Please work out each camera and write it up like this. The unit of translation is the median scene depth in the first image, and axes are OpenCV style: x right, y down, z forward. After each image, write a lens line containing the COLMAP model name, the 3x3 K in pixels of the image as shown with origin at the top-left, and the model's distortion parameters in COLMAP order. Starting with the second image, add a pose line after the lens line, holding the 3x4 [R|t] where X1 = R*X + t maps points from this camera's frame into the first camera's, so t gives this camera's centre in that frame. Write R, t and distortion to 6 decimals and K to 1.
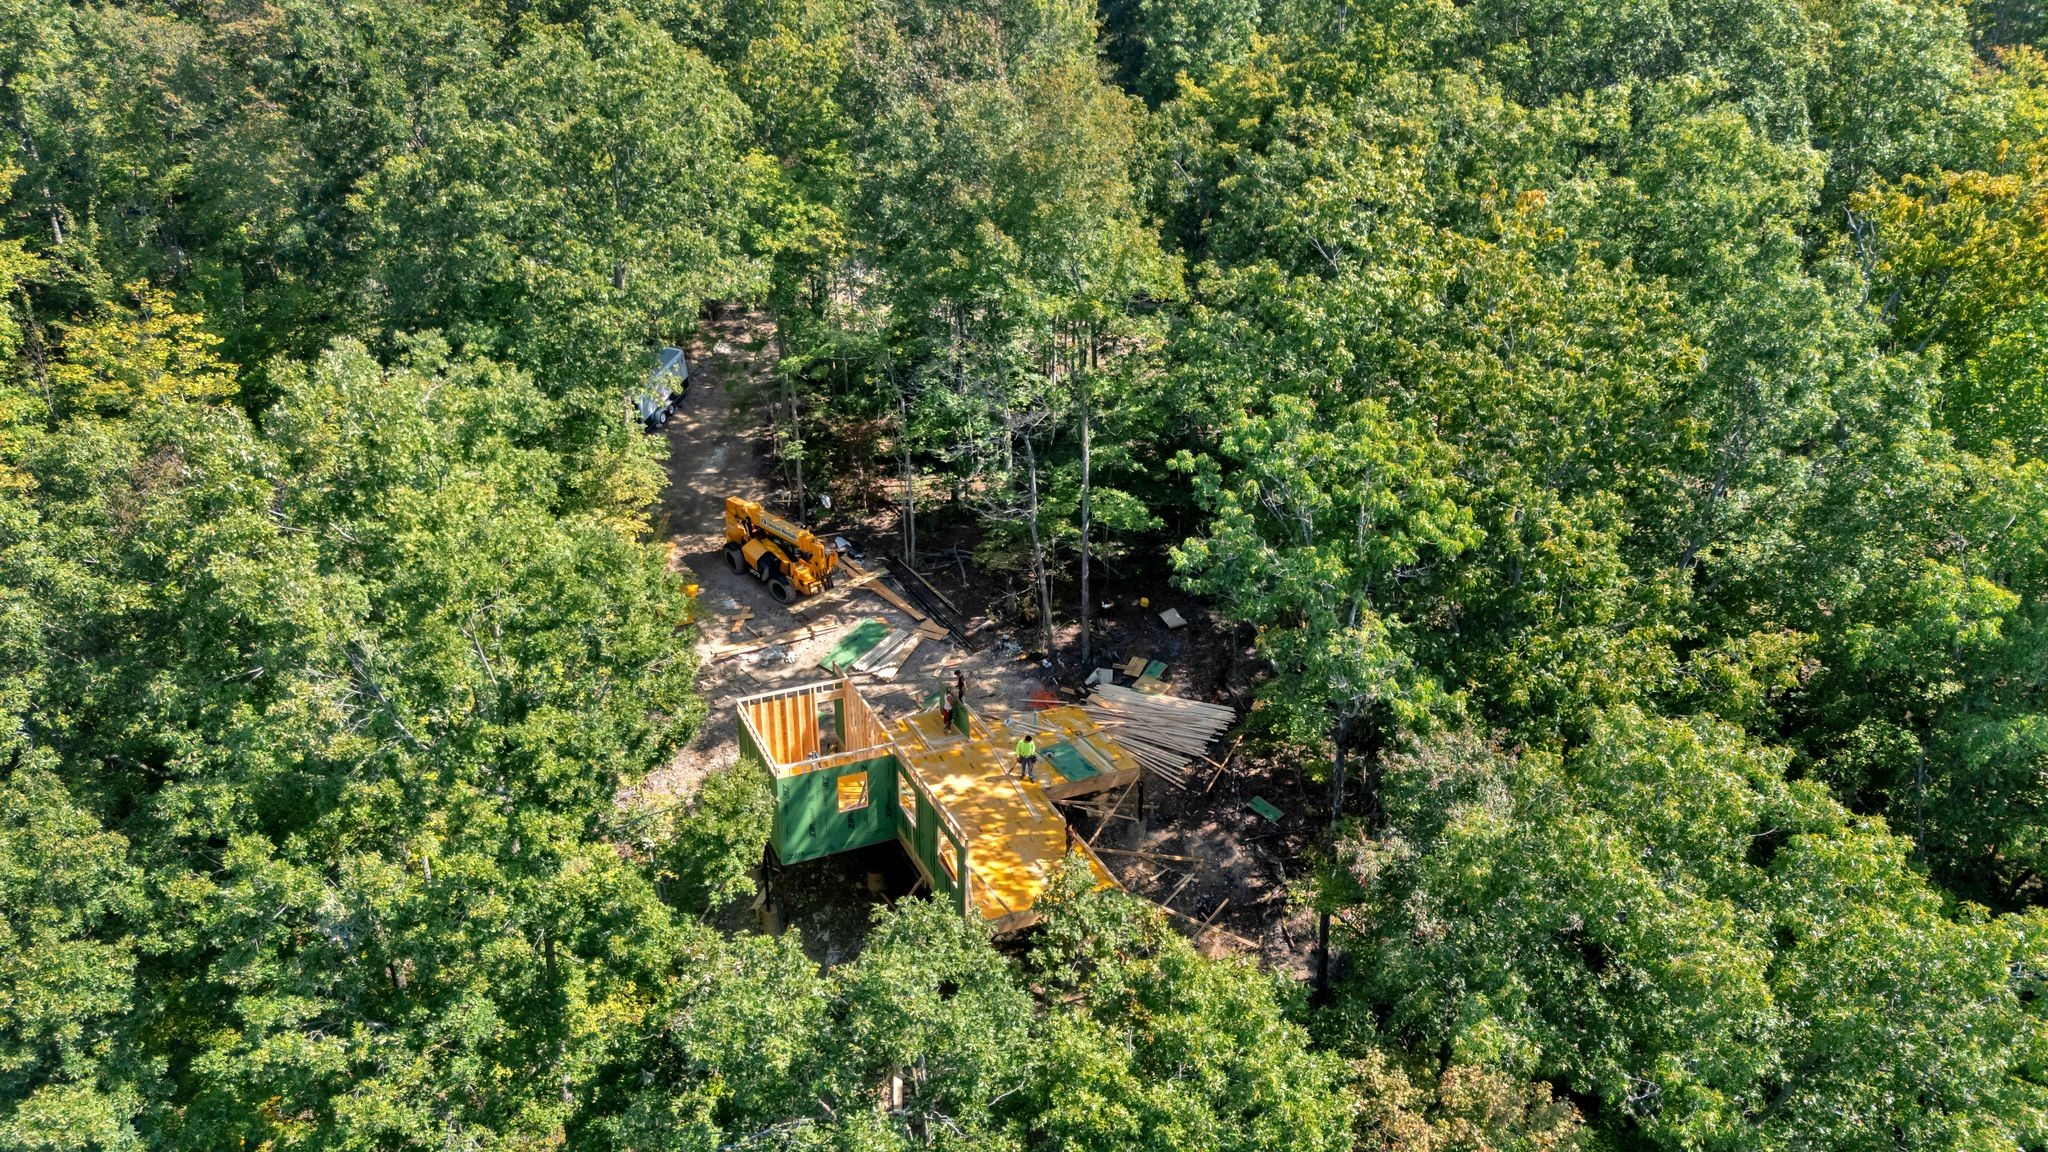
lens RADIAL K [[1500.6, 0, 1017.6], [0, 1500.6, 577.8], [0, 0, 1]] dist [0.091800, -0.099359]
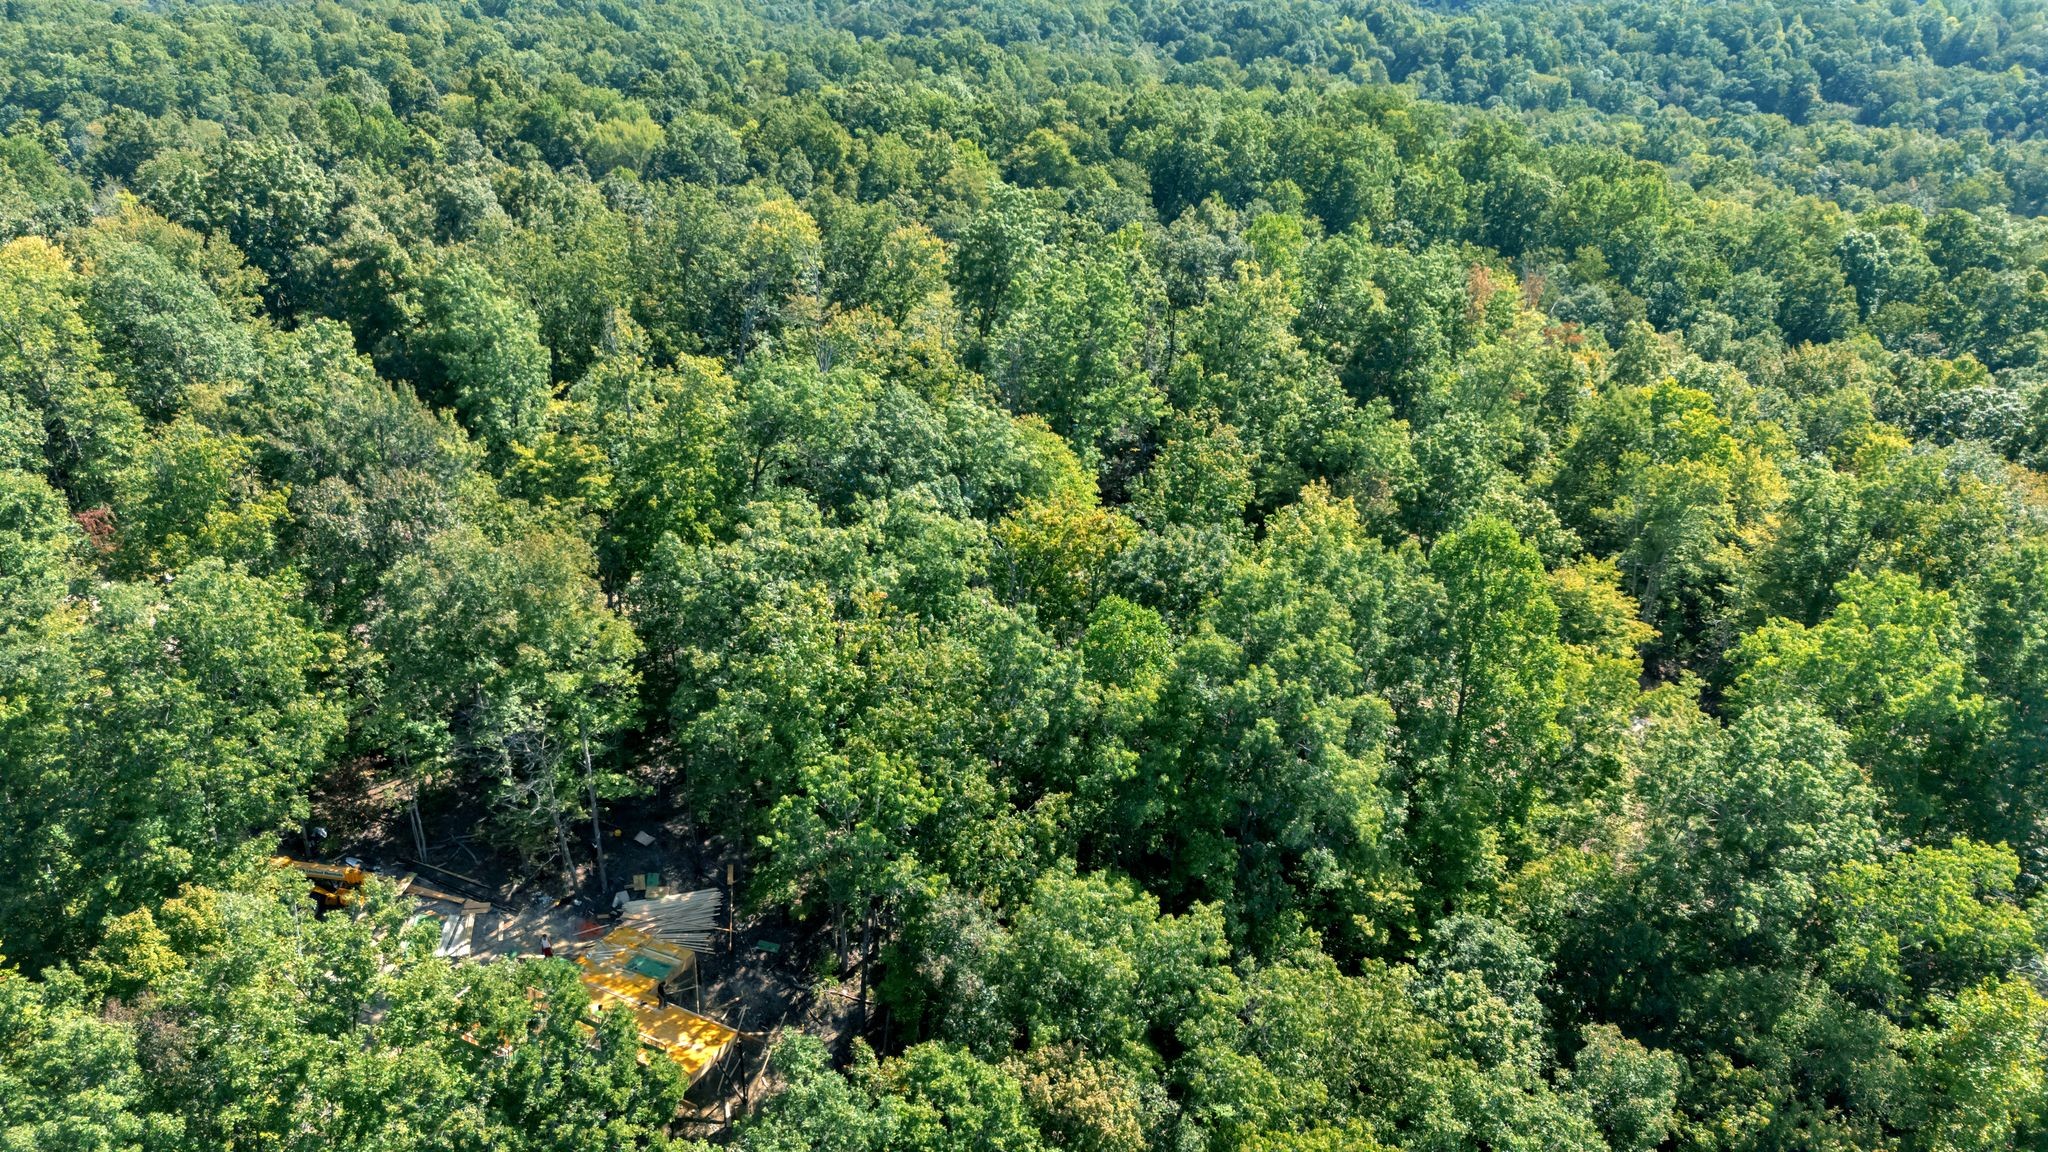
lens RADIAL K [[1512.4, 0, 1011.5], [0, 1512.4, 580.5], [0, 0, 1]] dist [0.085175, -0.100261]
pose [[0.795093, -0.235112, 0.559061, -0.449475], [0.234661, 0.969265, 0.073888, -0.285514], [-0.559250, 0.072442, 0.825828, -0.504351]]
